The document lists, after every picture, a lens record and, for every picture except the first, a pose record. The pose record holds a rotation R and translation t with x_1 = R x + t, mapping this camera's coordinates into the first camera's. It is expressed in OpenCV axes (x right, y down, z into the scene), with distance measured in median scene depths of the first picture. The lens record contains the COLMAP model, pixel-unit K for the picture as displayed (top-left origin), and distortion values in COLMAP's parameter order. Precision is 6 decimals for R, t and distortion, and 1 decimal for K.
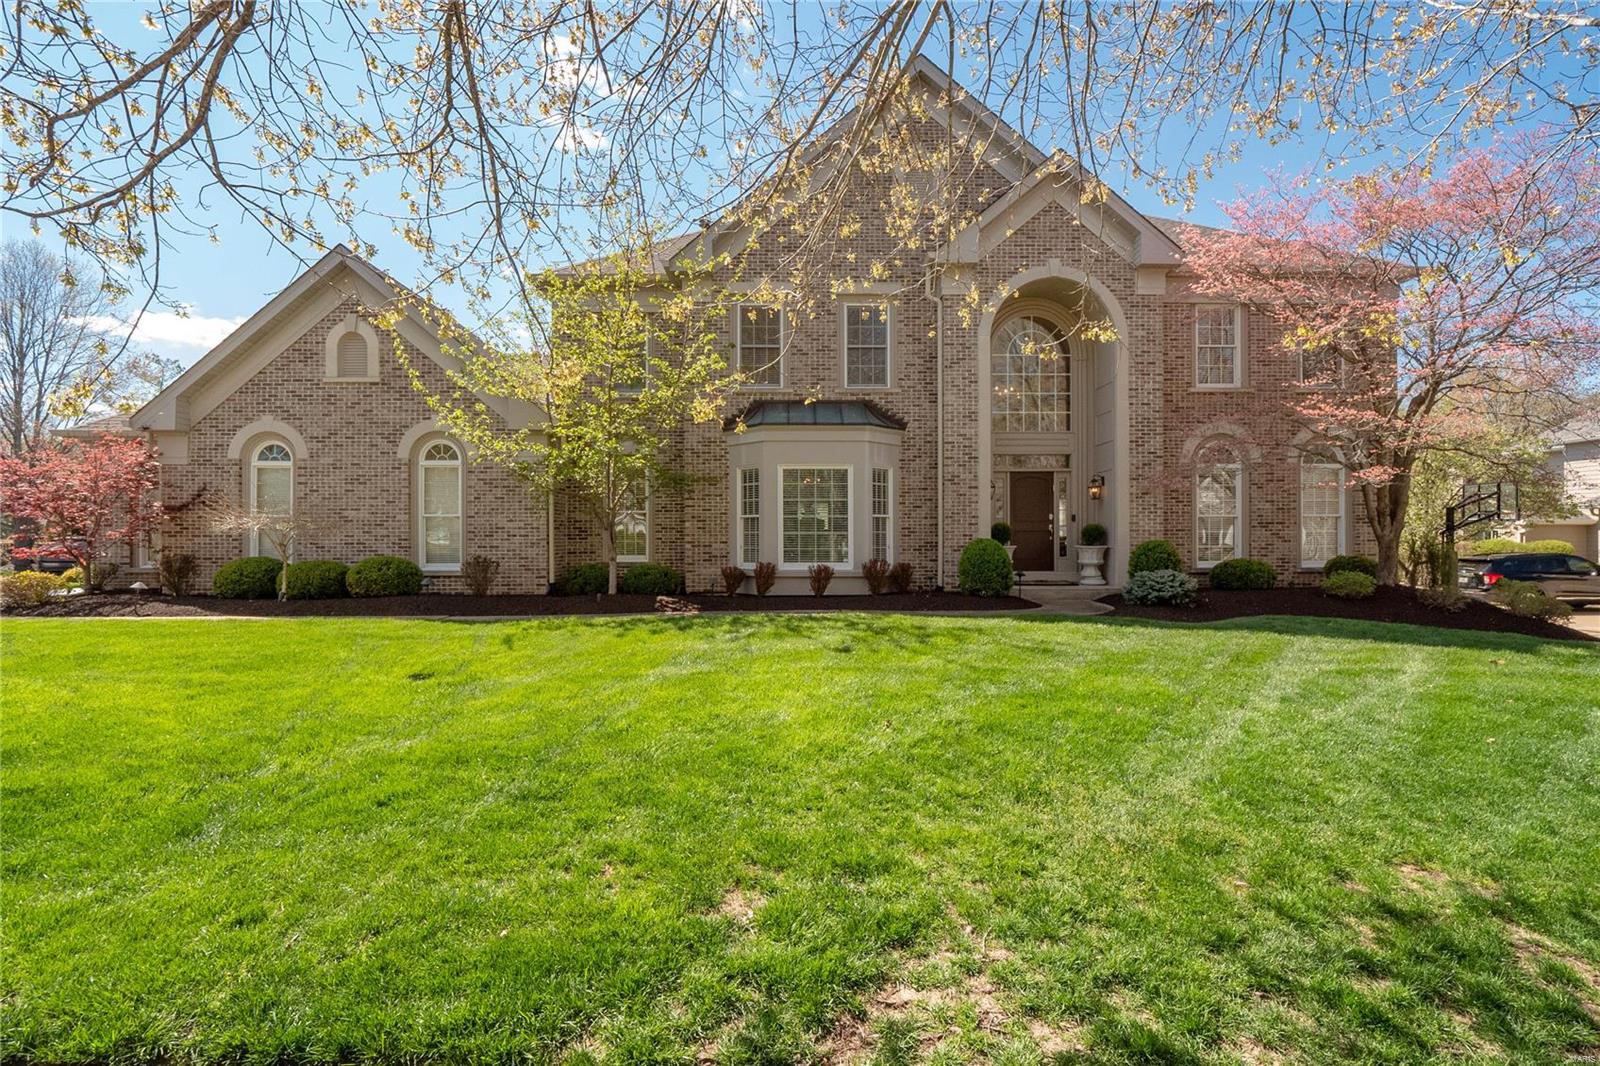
lens RADIAL K [[747.1, 0, 800.0], [0, 747.1, 535.3], [0, 0, 1]] dist [-0.018160, -0.000391]
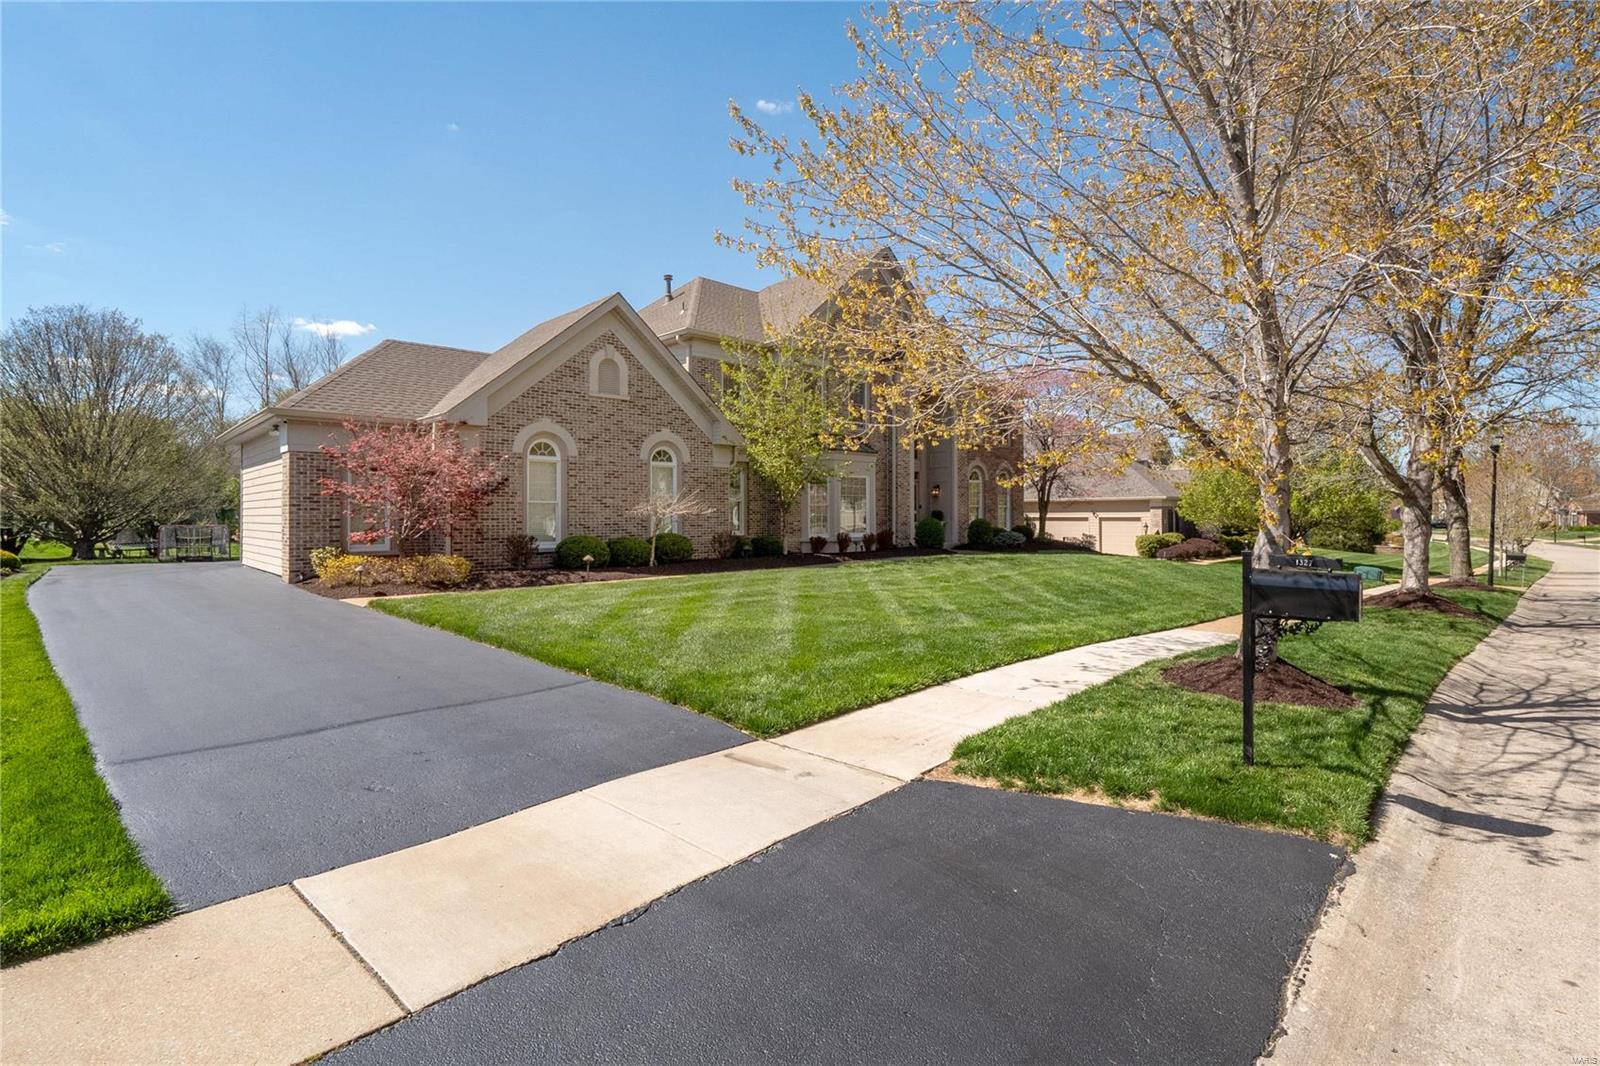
lens RADIAL K [[747.1, 0, 796.9], [0, 747.1, 532.4], [0, 0, 1]] dist [-0.018160, -0.000391]
pose [[0.746271, -0.016656, 0.665434, -1.202321], [0.013971, 0.999859, 0.009358, 0.017404], [-0.665496, 0.002314, 0.746398, -0.171538]]
